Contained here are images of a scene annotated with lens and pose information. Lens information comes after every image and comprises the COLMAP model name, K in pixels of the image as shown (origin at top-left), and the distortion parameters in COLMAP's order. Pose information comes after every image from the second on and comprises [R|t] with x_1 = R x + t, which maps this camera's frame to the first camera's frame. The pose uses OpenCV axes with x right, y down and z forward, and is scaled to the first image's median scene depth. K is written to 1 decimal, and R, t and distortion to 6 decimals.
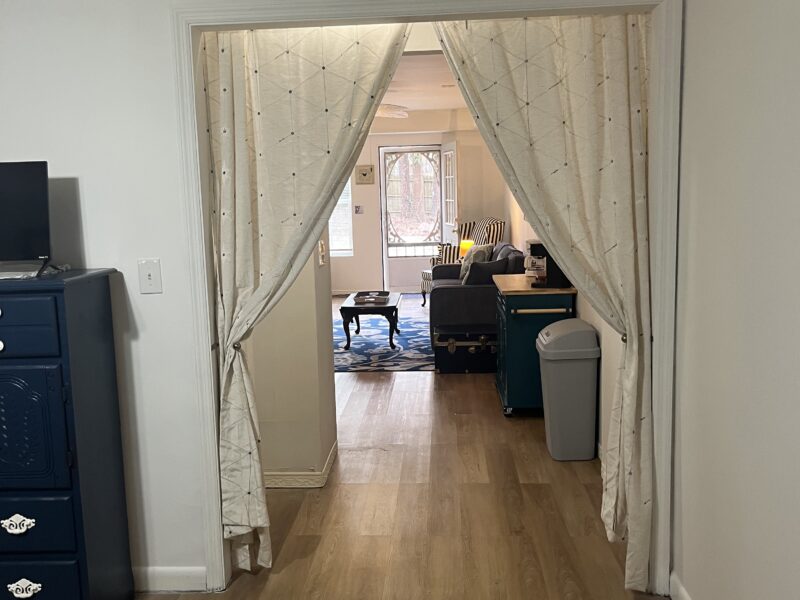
lens RADIAL K [[814.1, 0, 399.6], [0, 814.1, 298.7], [0, 0, 1]] dist [0.032694, 0.000000]
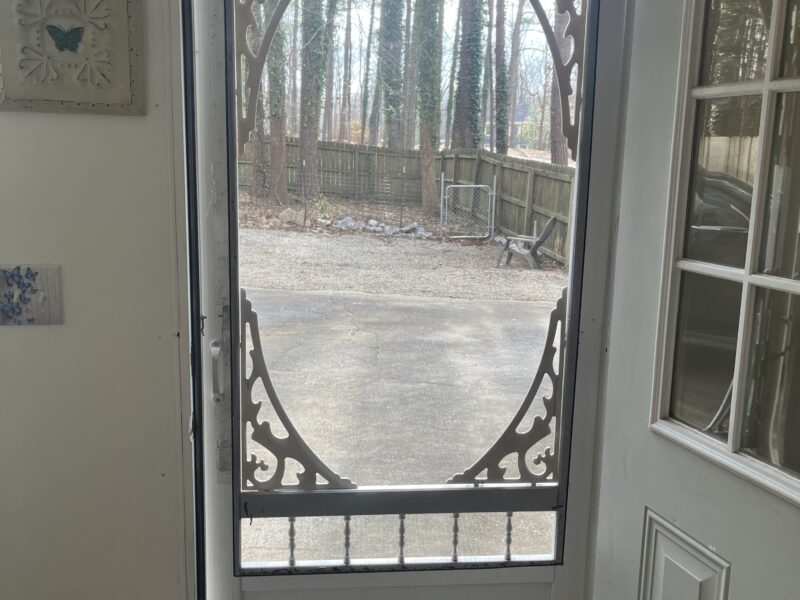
lens RADIAL K [[814.1, 0, 399.8], [0, 814.1, 302.0], [0, 0, 1]] dist [0.032694, 0.000000]
pose [[0.981079, 0.016918, 0.192867, -0.014615], [-0.025354, 0.998823, 0.041353, -0.113807], [-0.191940, -0.045460, 0.980353, 0.838982]]
